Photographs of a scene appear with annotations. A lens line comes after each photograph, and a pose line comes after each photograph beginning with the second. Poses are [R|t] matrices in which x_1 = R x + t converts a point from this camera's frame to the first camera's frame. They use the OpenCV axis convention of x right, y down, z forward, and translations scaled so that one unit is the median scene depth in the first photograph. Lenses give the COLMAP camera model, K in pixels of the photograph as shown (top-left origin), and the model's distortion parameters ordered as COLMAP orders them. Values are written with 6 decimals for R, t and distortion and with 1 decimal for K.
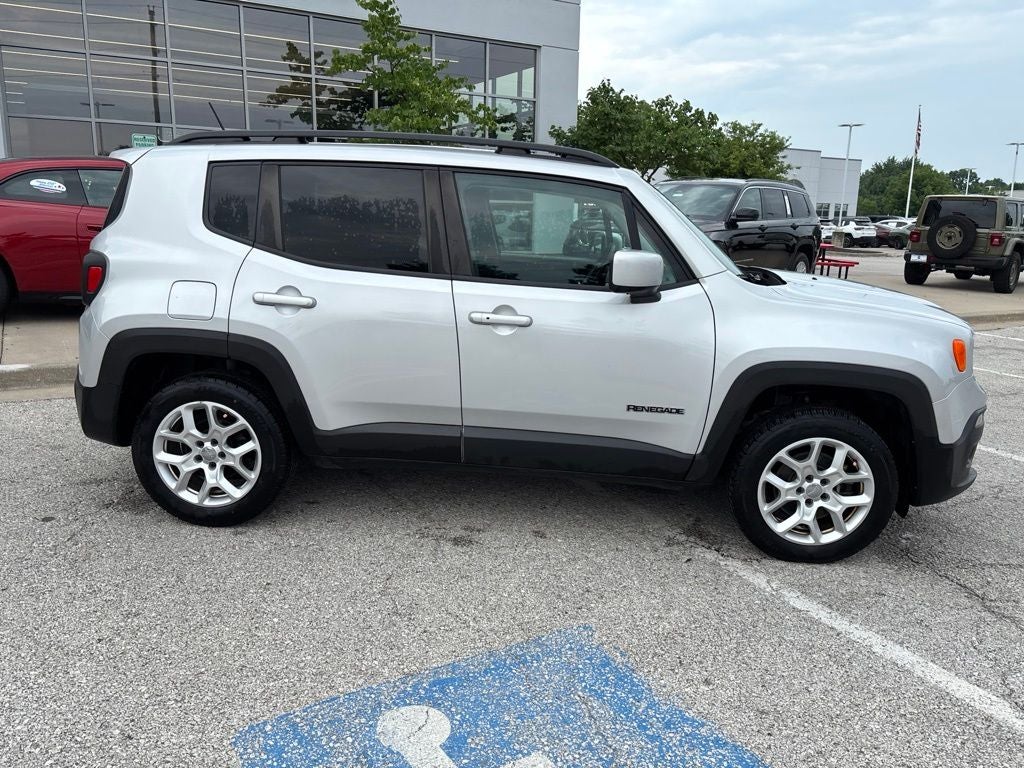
lens RADIAL K [[774.1, 0, 509.3], [0, 774.1, 373.6], [0, 0, 1]] dist [0.051150, -0.059243]
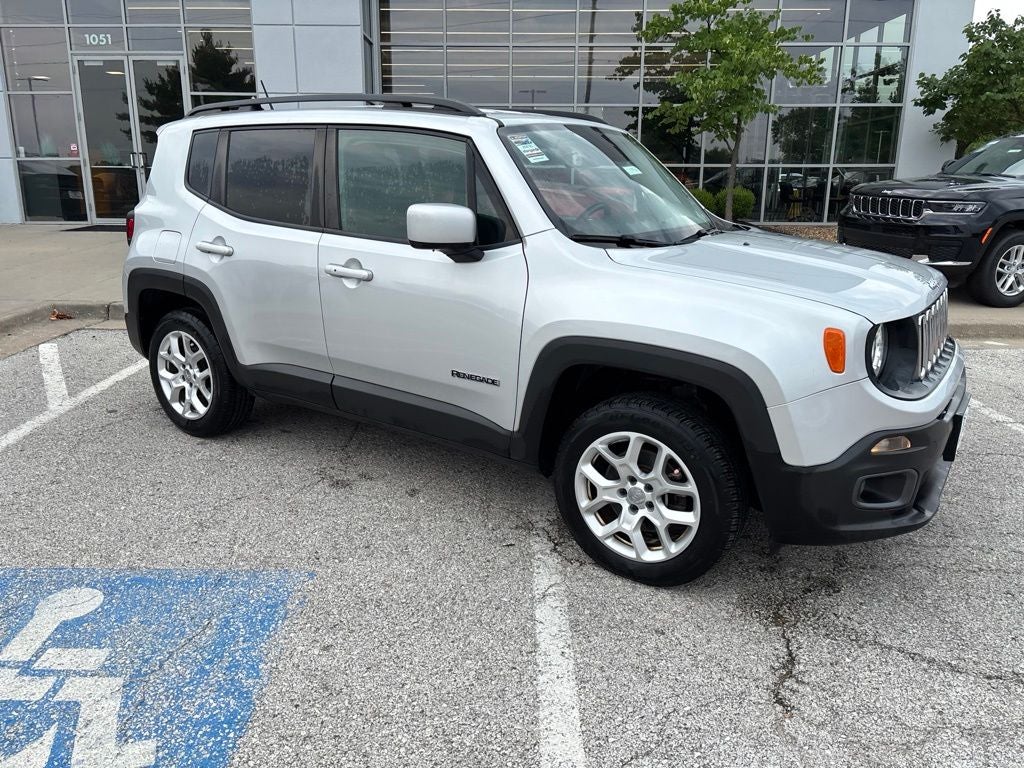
lens RADIAL K [[774.1, 0, 511.4], [0, 774.1, 382.3], [0, 0, 1]] dist [0.051150, -0.059243]
pose [[0.856270, 0.113725, -0.503853, 0.680529], [-0.092517, 0.993454, 0.067006, -0.014297], [0.508175, -0.010760, 0.861187, 0.215607]]
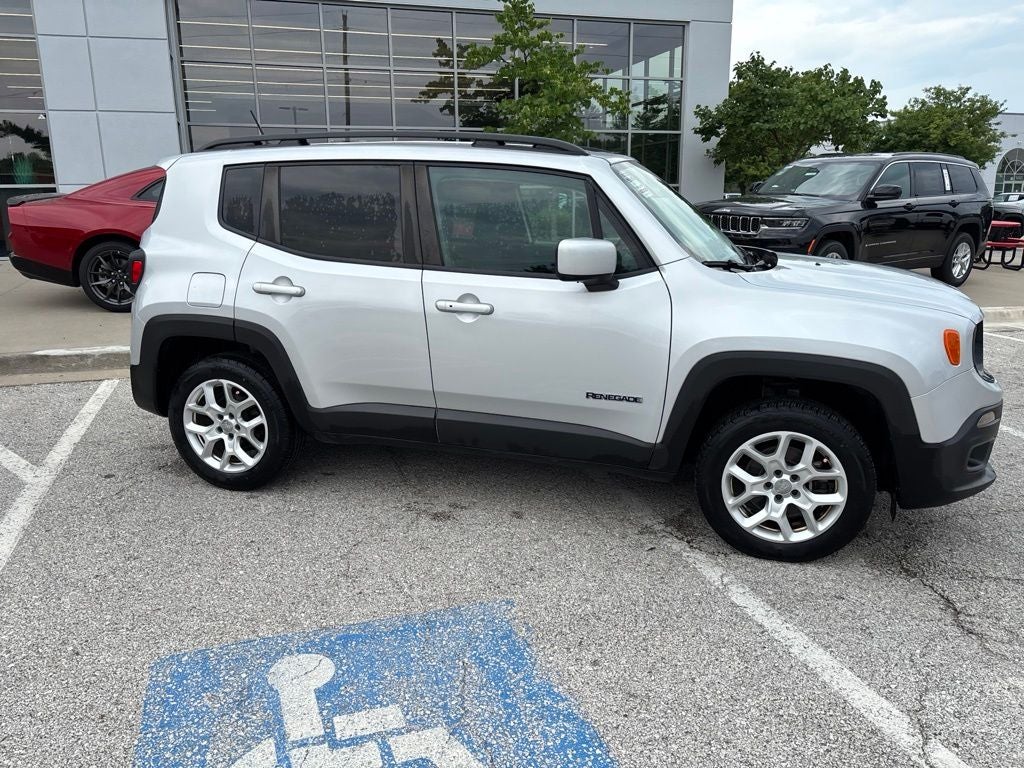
lens RADIAL K [[774.1, 0, 509.8], [0, 774.1, 389.3], [0, 0, 1]] dist [0.051150, -0.059243]
pose [[0.973444, 0.025290, -0.227525, 0.278064], [-0.017219, 0.999152, 0.037391, 0.000565], [0.228278, -0.032481, 0.973054, -0.006004]]
